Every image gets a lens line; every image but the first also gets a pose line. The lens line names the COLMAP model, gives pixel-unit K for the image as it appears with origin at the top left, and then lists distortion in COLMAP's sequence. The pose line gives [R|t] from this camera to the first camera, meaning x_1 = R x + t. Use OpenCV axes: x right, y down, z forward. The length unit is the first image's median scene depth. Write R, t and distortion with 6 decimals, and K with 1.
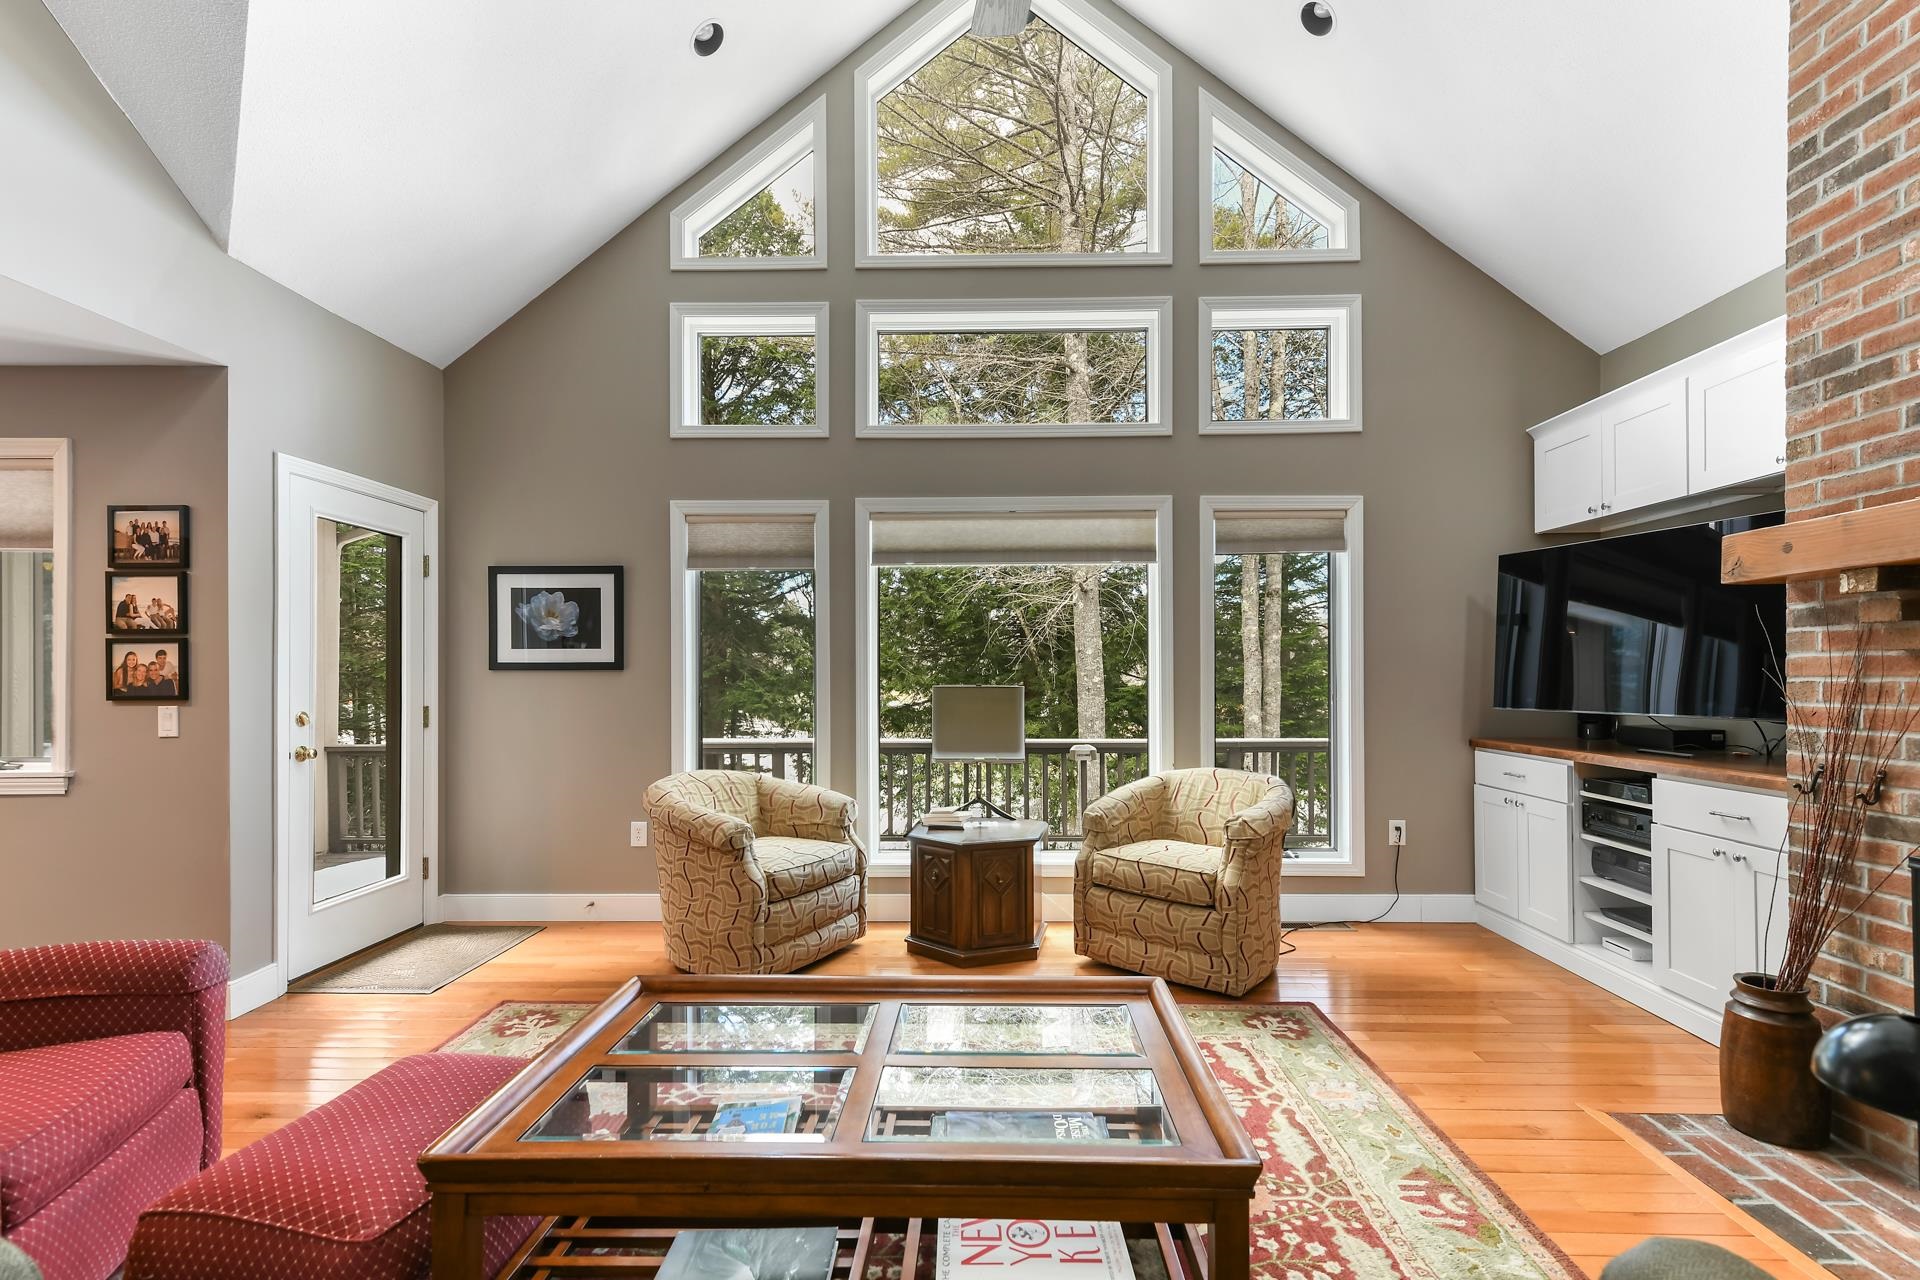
lens RADIAL K [[849.1, 0, 974.3], [0, 849.1, 673.0], [0, 0, 1]] dist [0.005963, 0.001038]
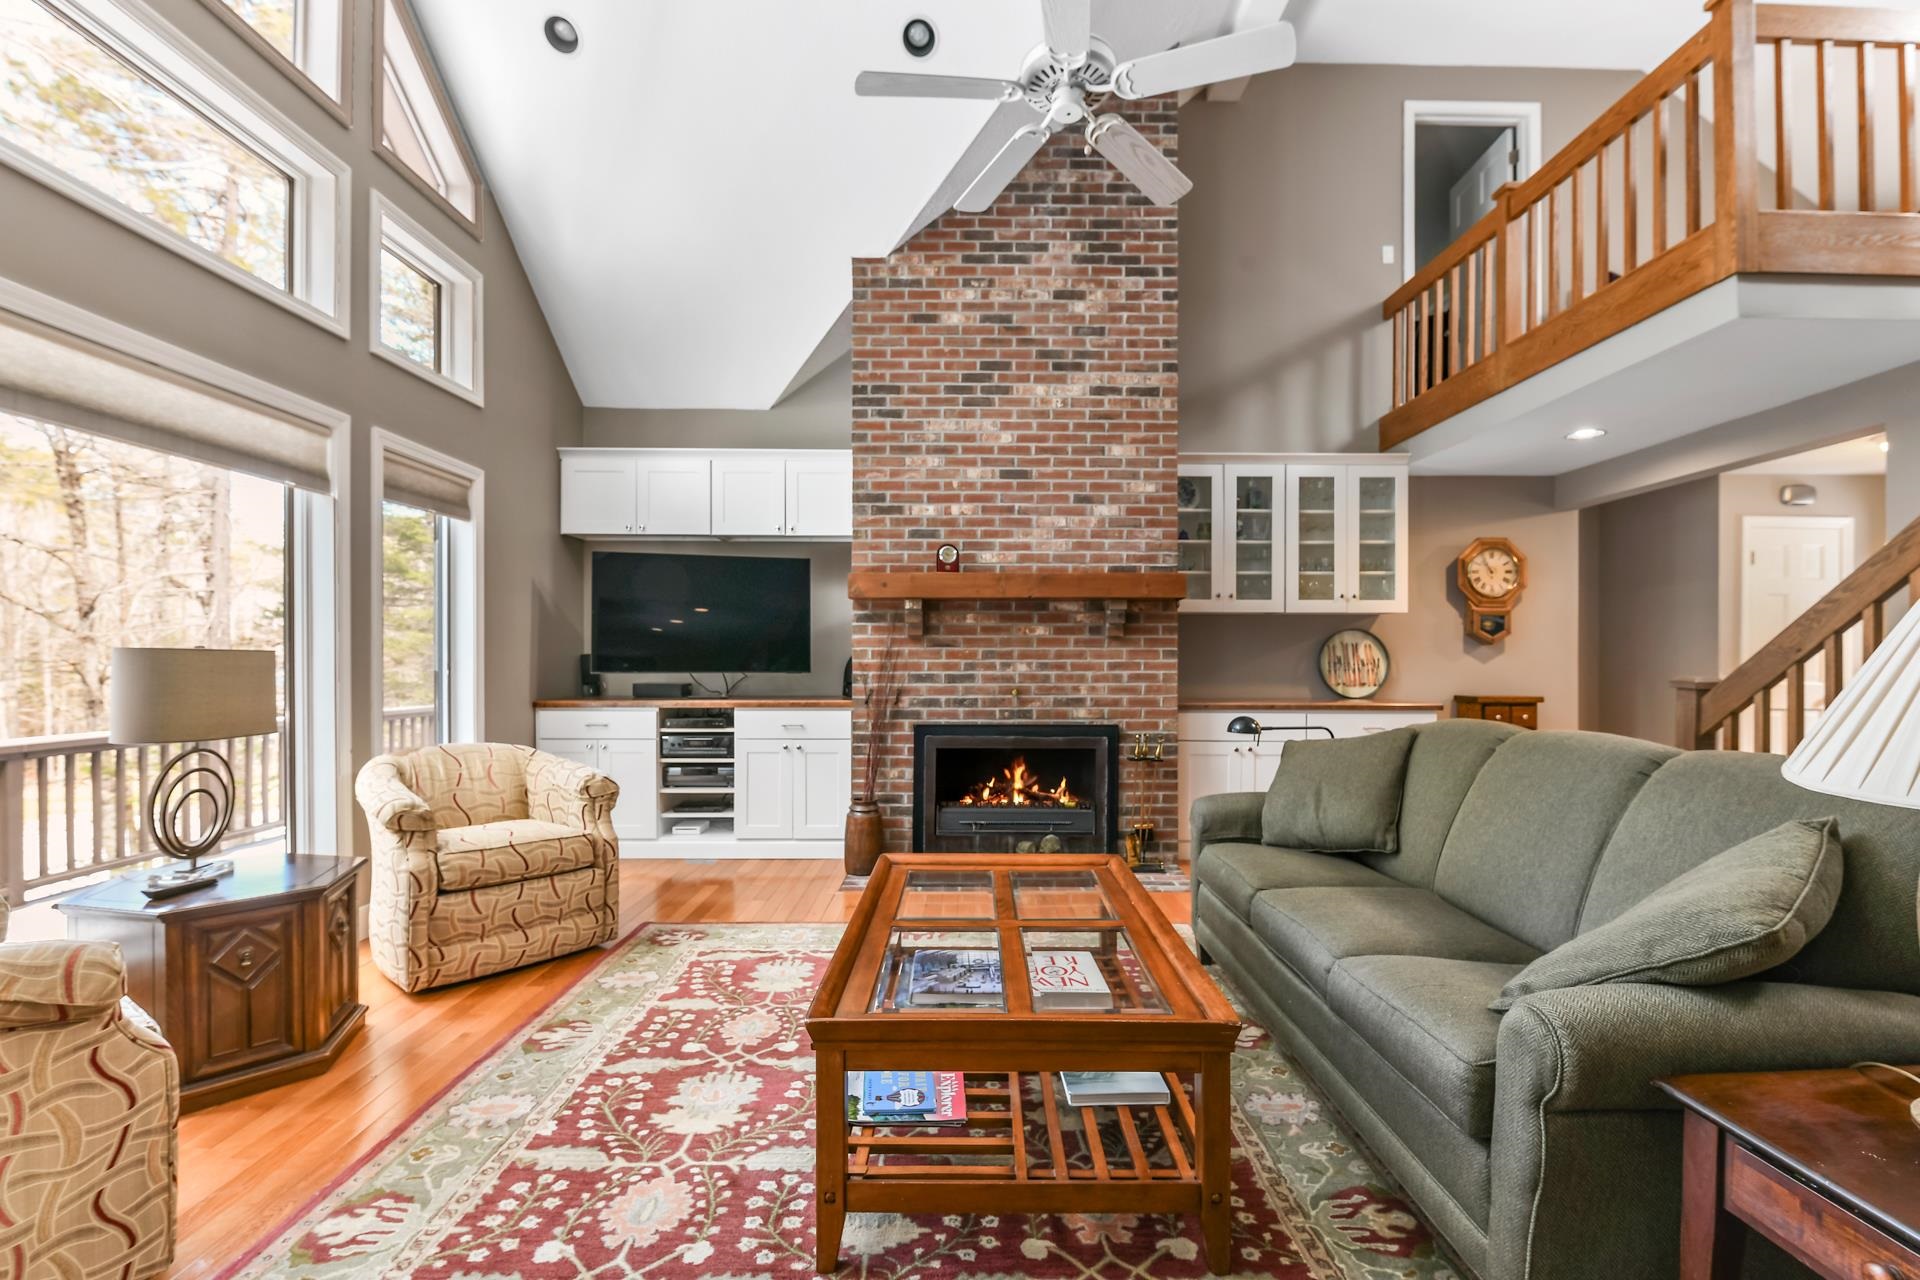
lens RADIAL K [[849.1, 0, 979.6], [0, 849.1, 654.6], [0, 0, 1]] dist [0.005963, 0.001038]
pose [[-0.027760, 0.007464, 0.999587, -0.786589], [-0.003357, 0.999966, -0.007560, 0.027032], [-0.999609, -0.003566, -0.027734, 0.577060]]
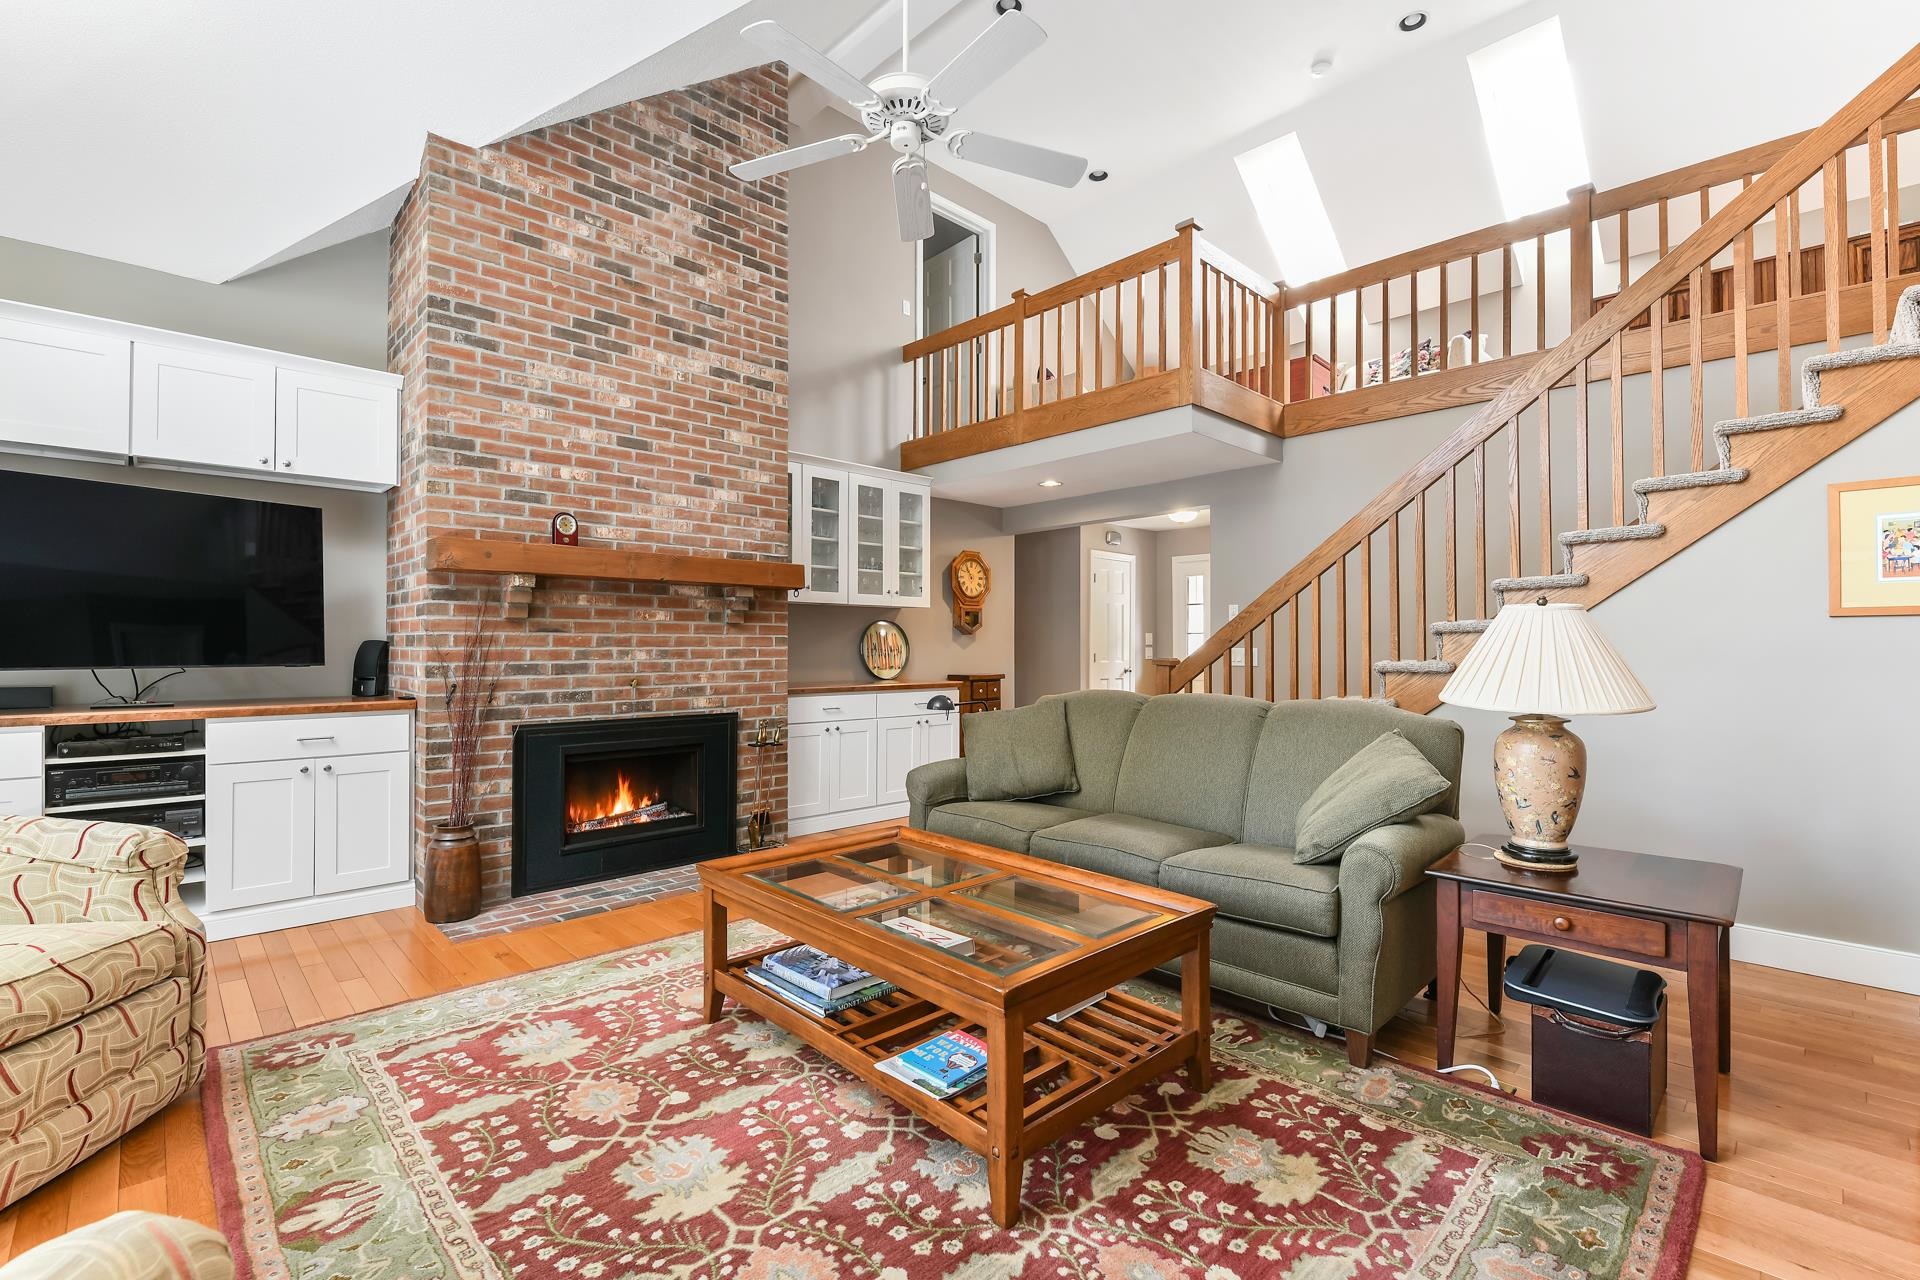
lens RADIAL K [[849.1, 0, 968.1], [0, 849.1, 635.2], [0, 0, 1]] dist [0.005963, 0.001038]
pose [[-0.710791, 0.011757, 0.703305, -0.631829], [-0.000047, 0.999860, -0.016762, 0.028550], [-0.703403, -0.011947, -0.710691, 1.068303]]
